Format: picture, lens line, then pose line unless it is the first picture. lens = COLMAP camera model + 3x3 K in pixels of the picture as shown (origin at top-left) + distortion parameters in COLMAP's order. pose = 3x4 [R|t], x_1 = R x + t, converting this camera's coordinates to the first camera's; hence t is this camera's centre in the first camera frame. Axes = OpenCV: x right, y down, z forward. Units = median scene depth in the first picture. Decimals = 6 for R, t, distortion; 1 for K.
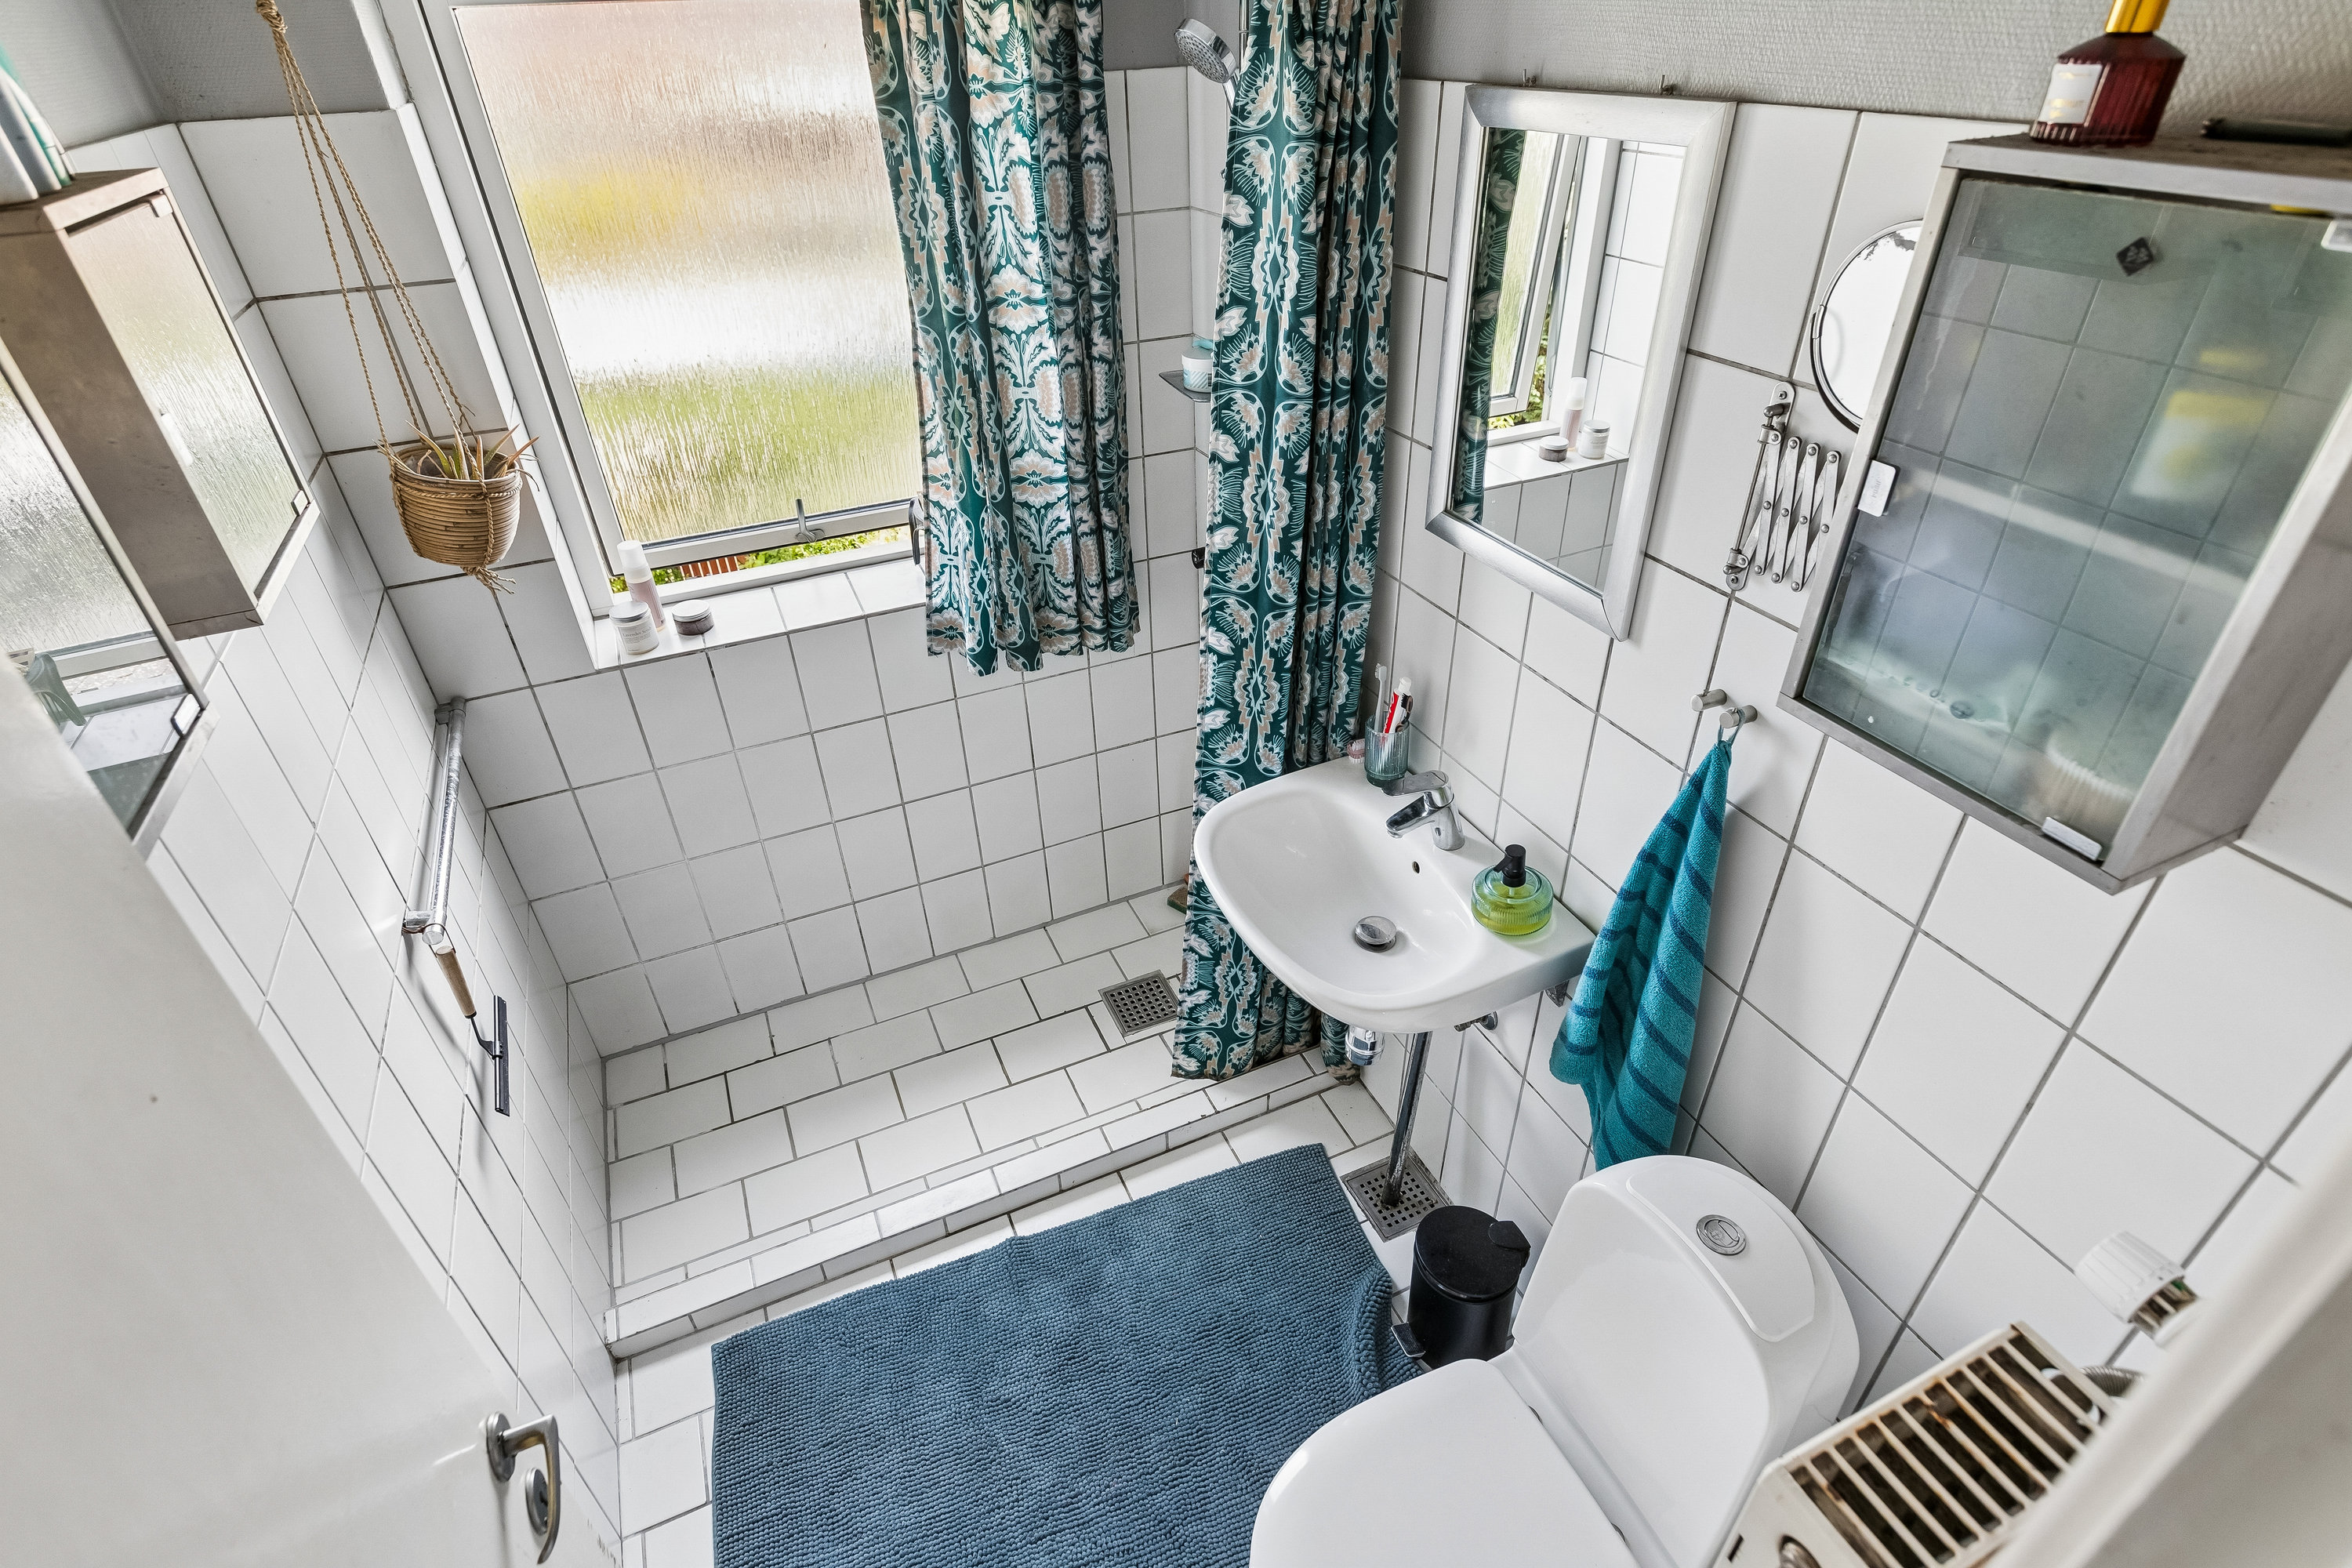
lens RADIAL K [[1152.8, 0, 1170.6], [0, 1152.8, 792.5], [0, 0, 1]] dist [0.002135, 0.000989]
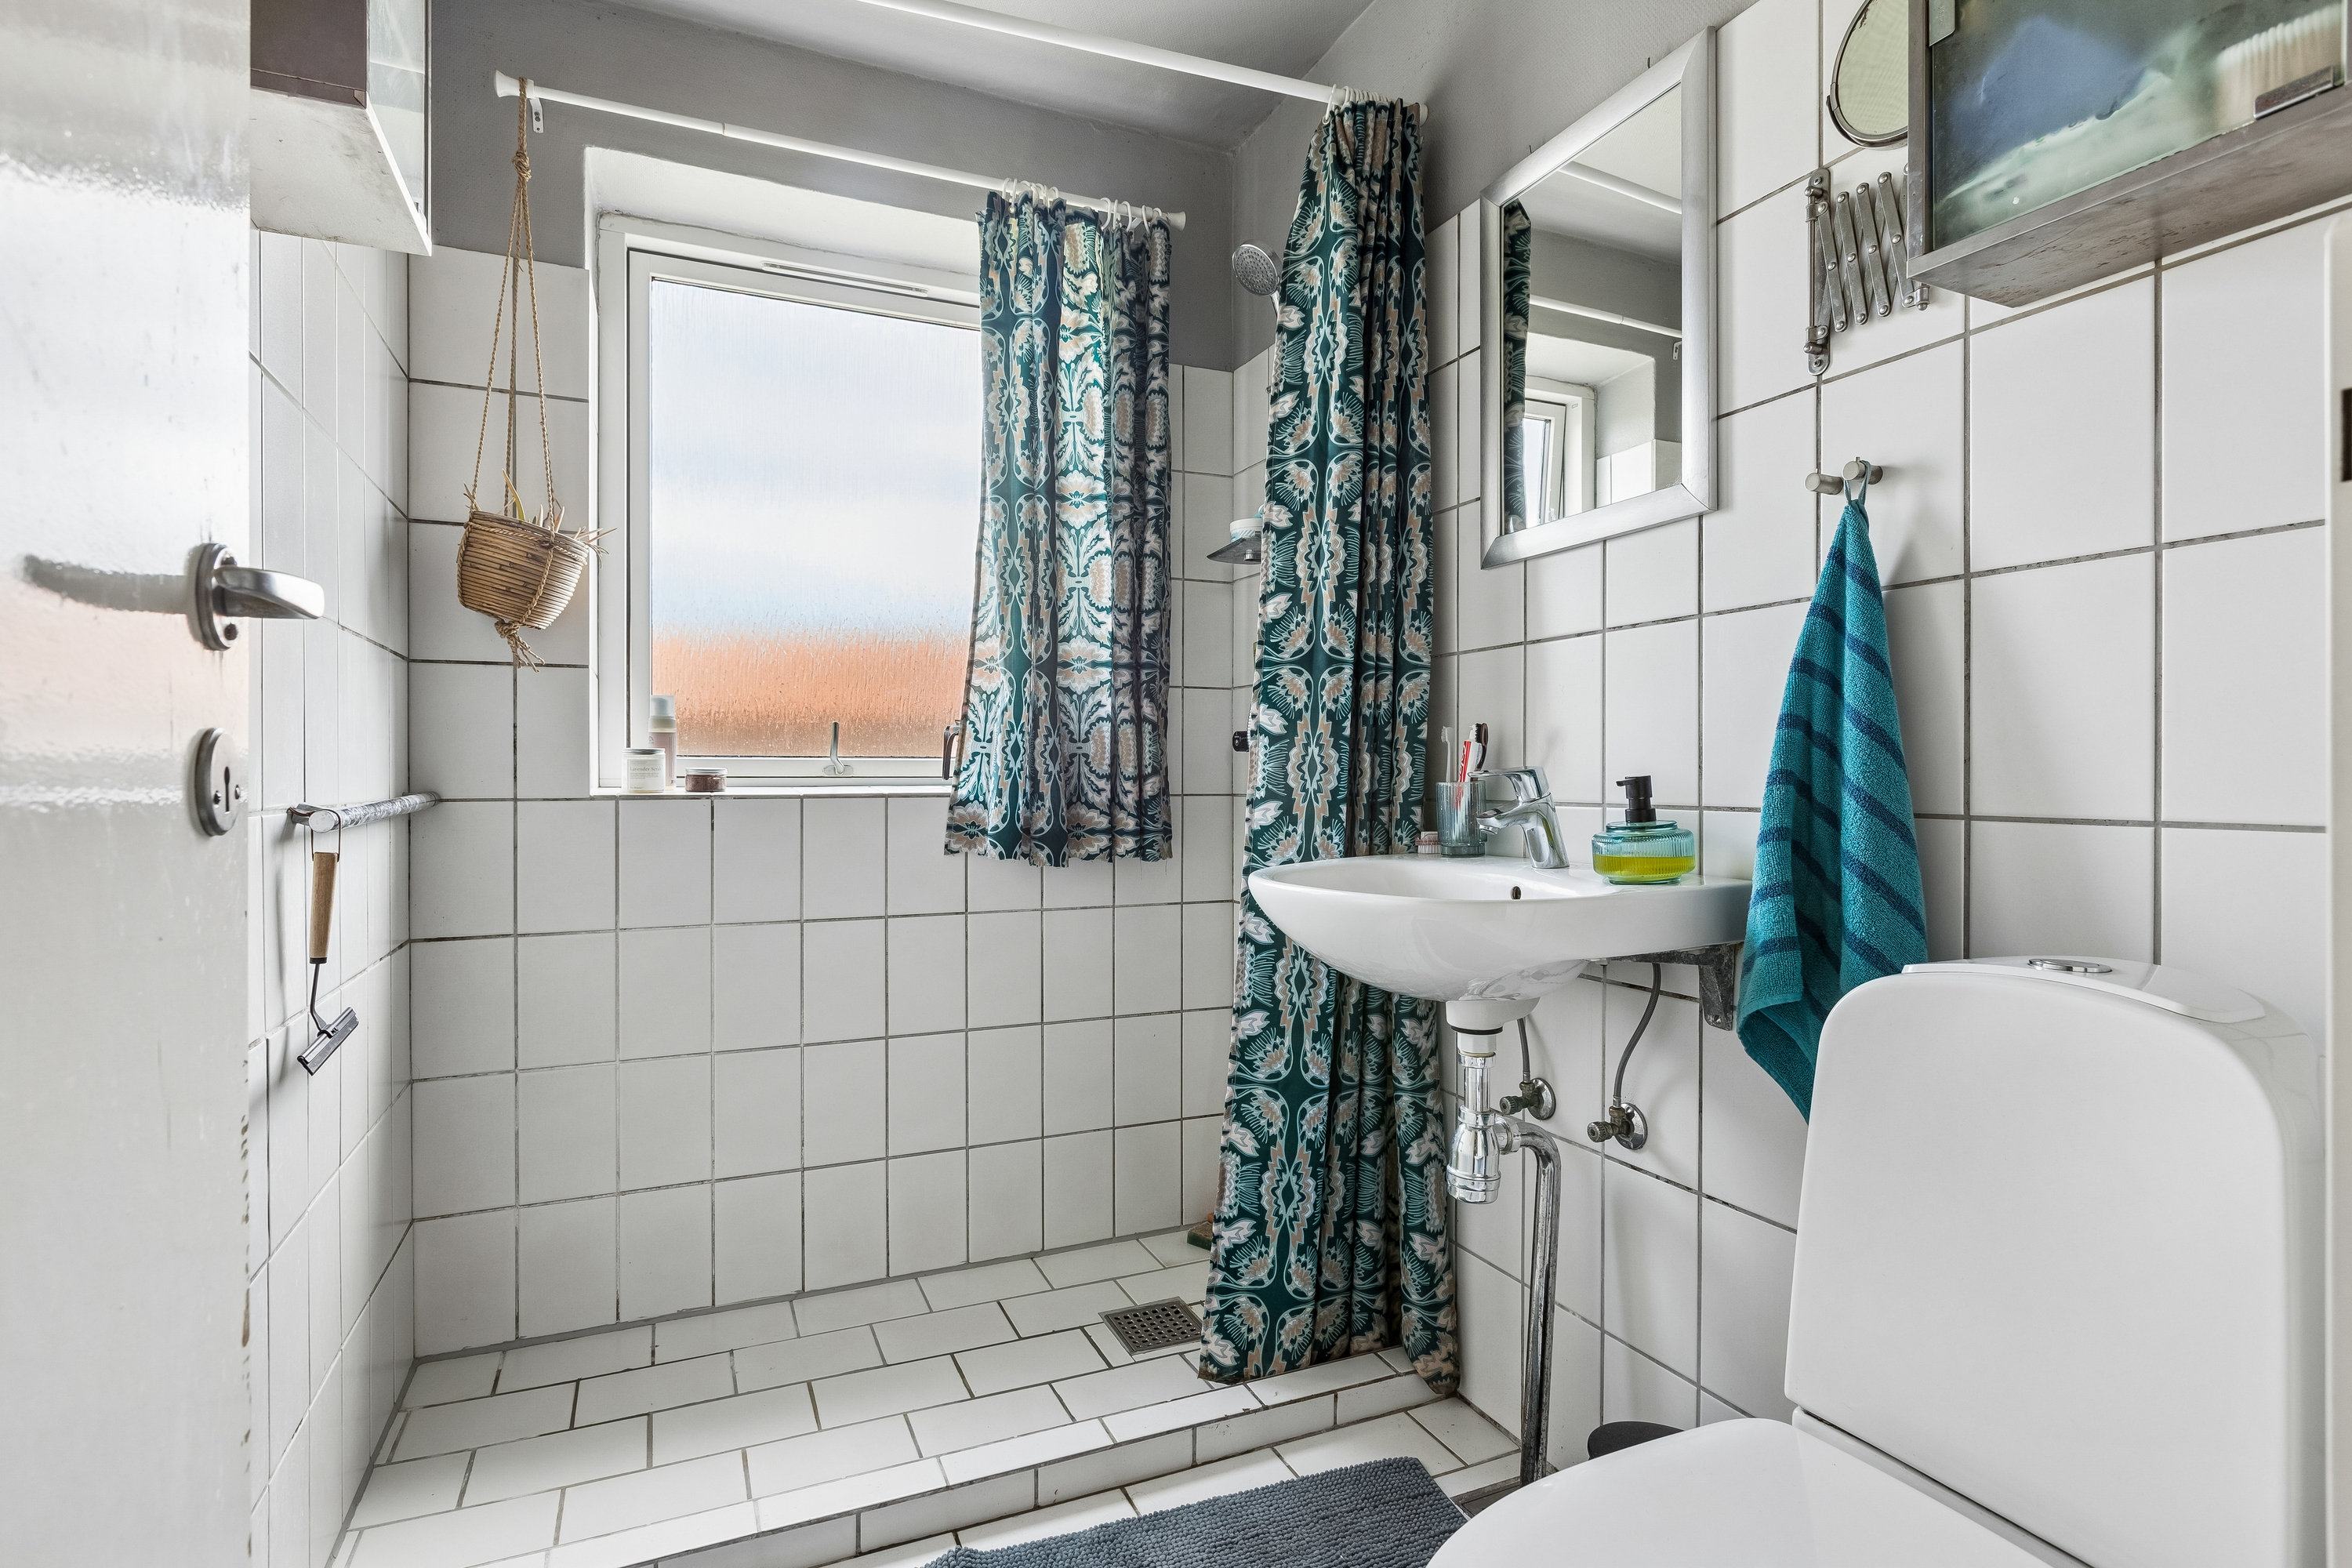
lens RADIAL K [[1155.9, 0, 1176.0], [0, 1155.9, 784.0], [0, 0, 1]] dist [-0.002949, -0.000804]
pose [[0.999411, 0.034314, -0.000411, -0.033882], [-0.028662, 0.828102, -0.559844, 0.451256], [-0.018870, 0.559526, 0.828598, 0.253504]]
